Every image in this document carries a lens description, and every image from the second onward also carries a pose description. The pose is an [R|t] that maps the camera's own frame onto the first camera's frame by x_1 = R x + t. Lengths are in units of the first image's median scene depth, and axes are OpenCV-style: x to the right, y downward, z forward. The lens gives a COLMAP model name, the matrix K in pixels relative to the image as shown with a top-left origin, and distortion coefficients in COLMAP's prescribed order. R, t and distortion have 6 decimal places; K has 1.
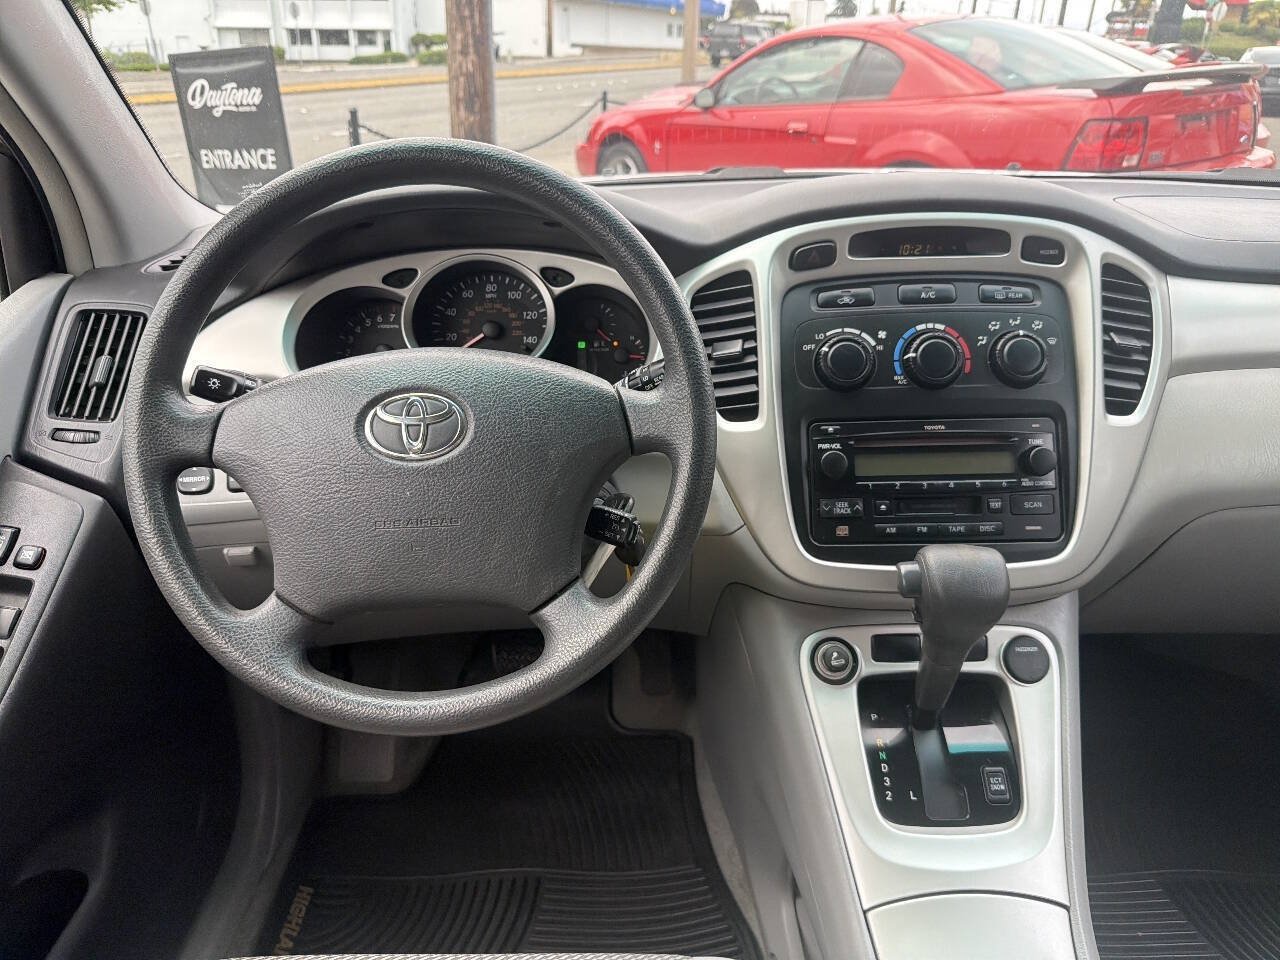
lens RADIAL K [[922.6, 0, 636.3], [0, 922.6, 481.8], [0, 0, 1]] dist [0.022464, -0.060594]
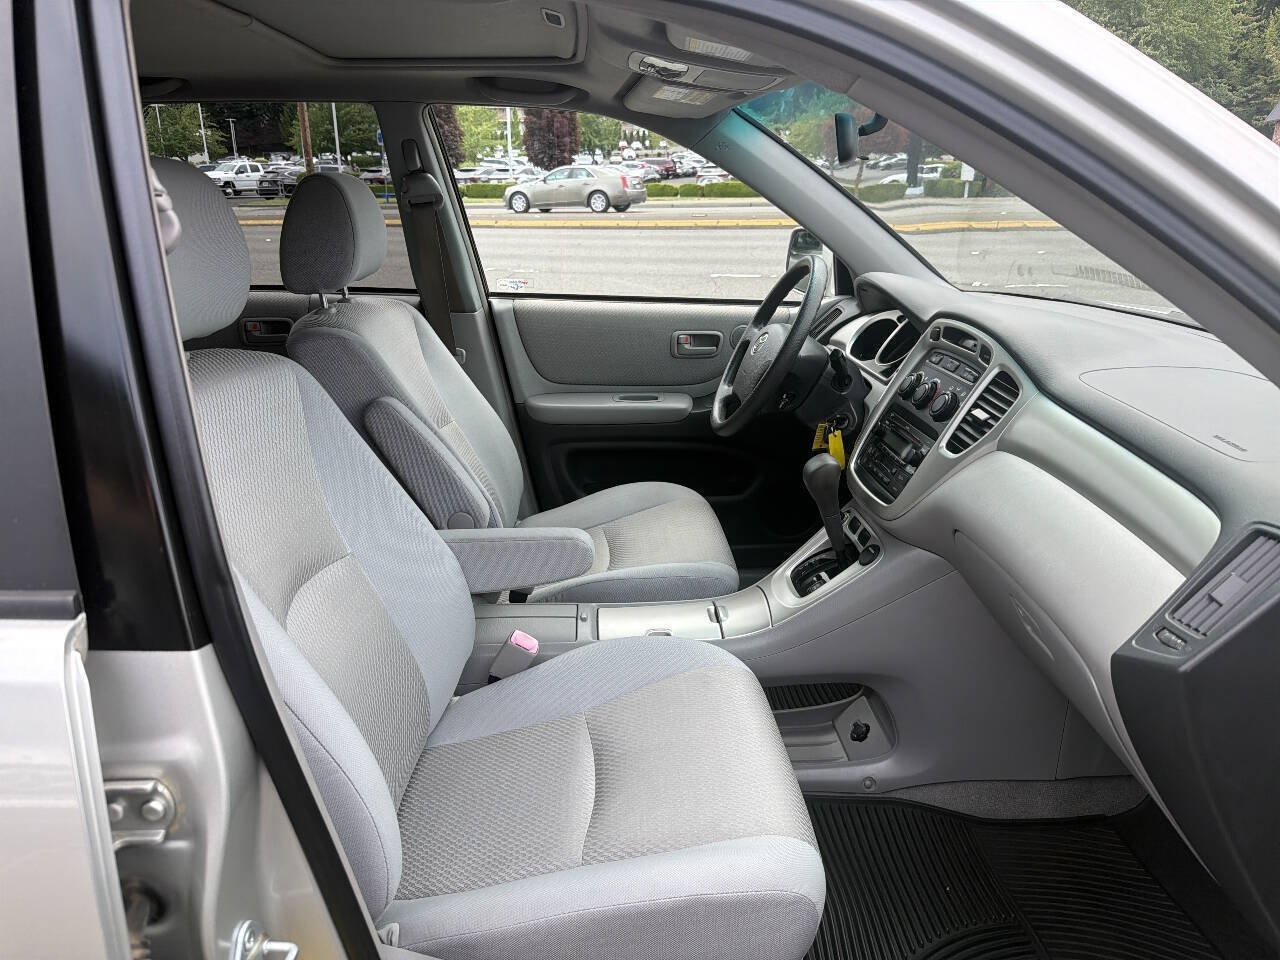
lens RADIAL K [[904.5, 0, 639.0], [0, 904.5, 514.8], [0, 0, 1]] dist [0.002697, -0.001153]
pose [[0.046408, 0.354533, -0.933891, 2.056590], [-0.403735, 0.861793, 0.307100, -0.247252], [0.913698, 0.362792, 0.183132, 0.211594]]
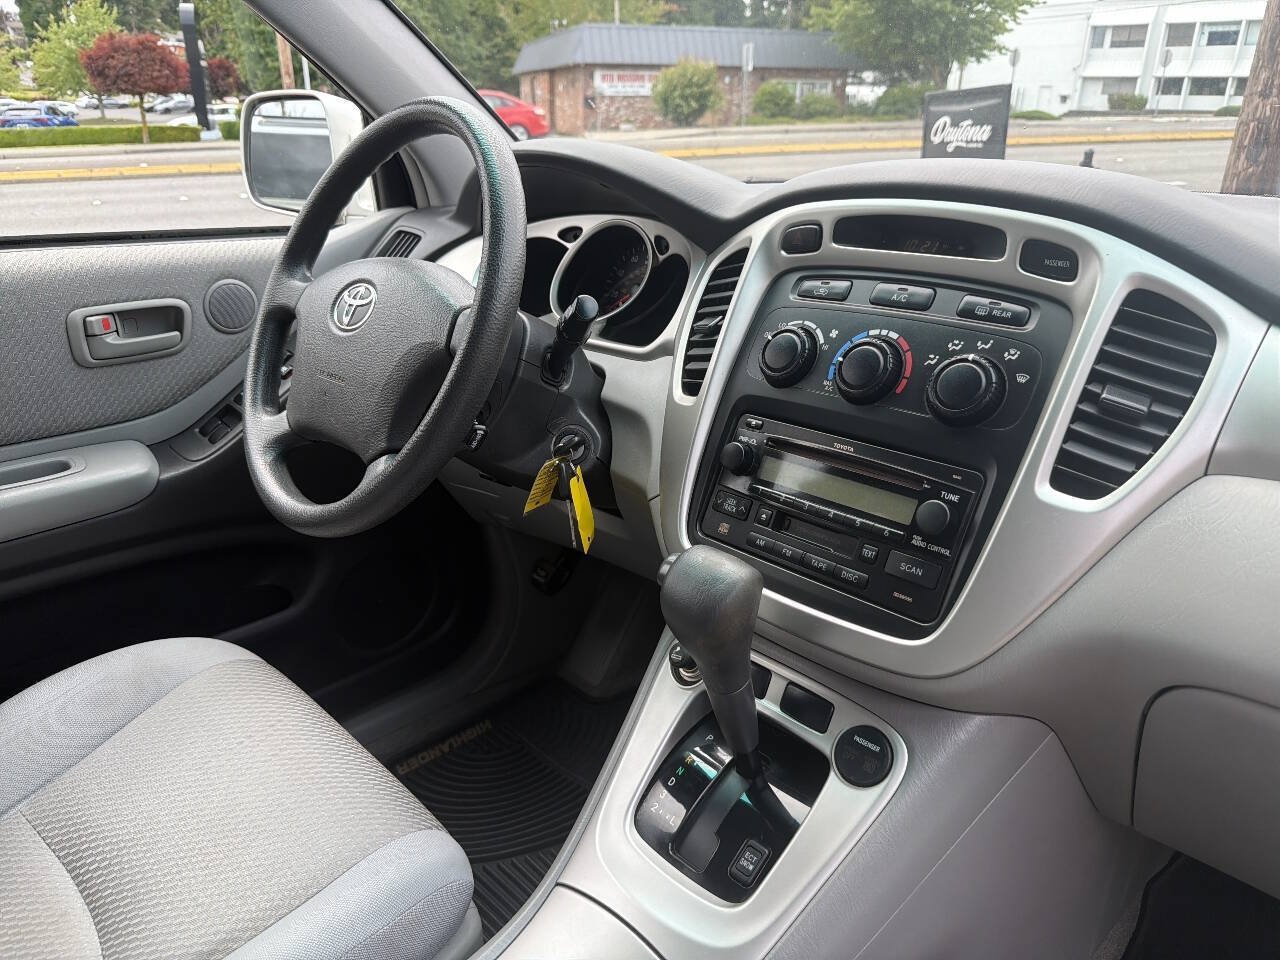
lens RADIAL K [[922.6, 0, 636.3], [0, 922.6, 481.8], [0, 0, 1]] dist [0.022464, -0.060594]
pose [[0.681892, 0.267156, -0.680920, 0.763066], [-0.298408, 0.951527, 0.074493, -0.033641], [0.667814, 0.152396, 0.728560, 0.250919]]
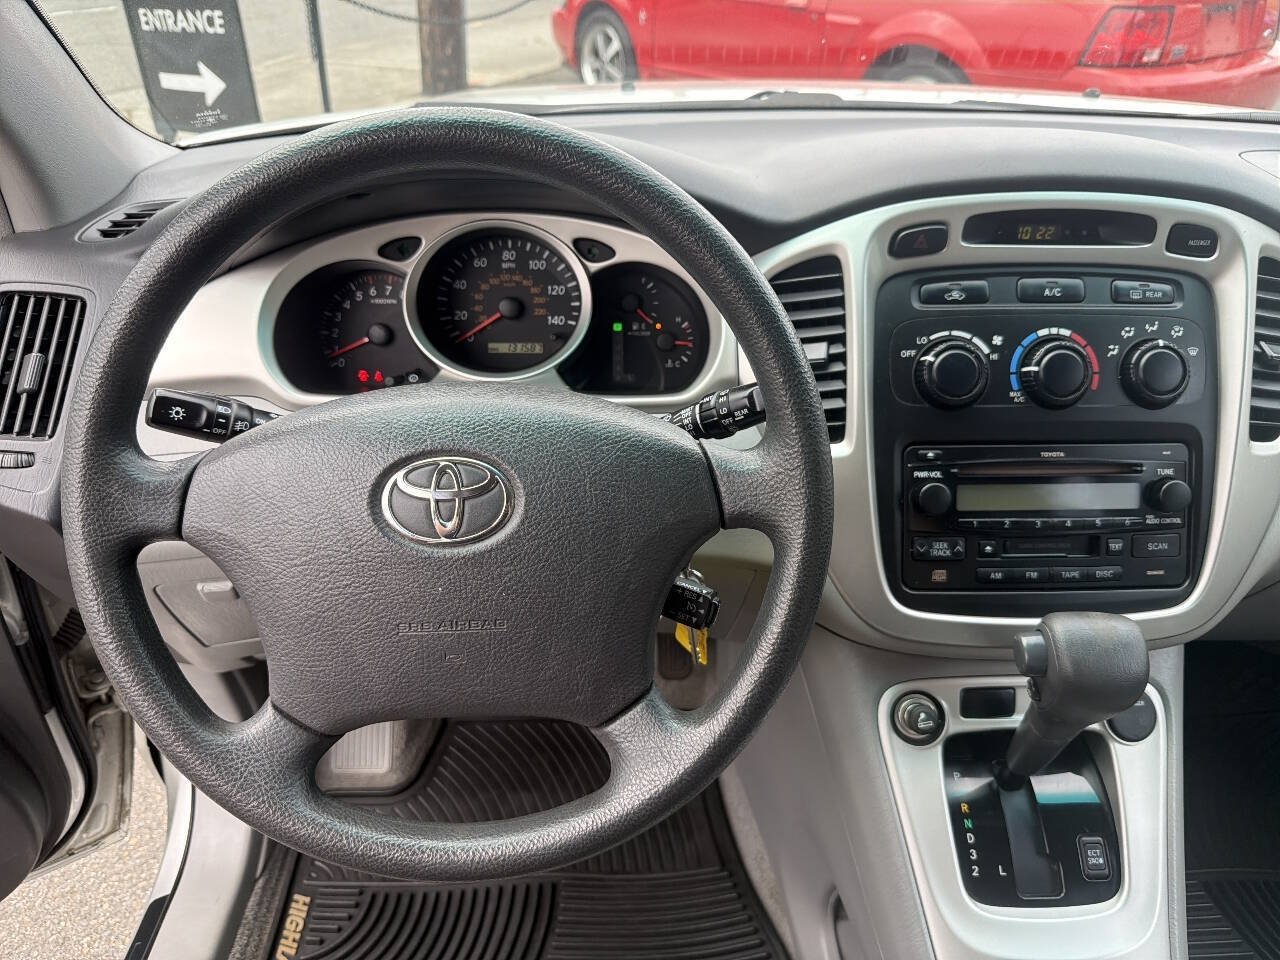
lens RADIAL K [[930.2, 0, 642.0], [0, 930.2, 483.8], [0, 0, 1]] dist [-0.011766, -0.022285]
pose [[0.999098, 0.006746, 0.041916, -0.082963], [-0.012089, 0.991627, 0.128566, -0.133225], [-0.040698, -0.128957, 0.990815, 0.173103]]
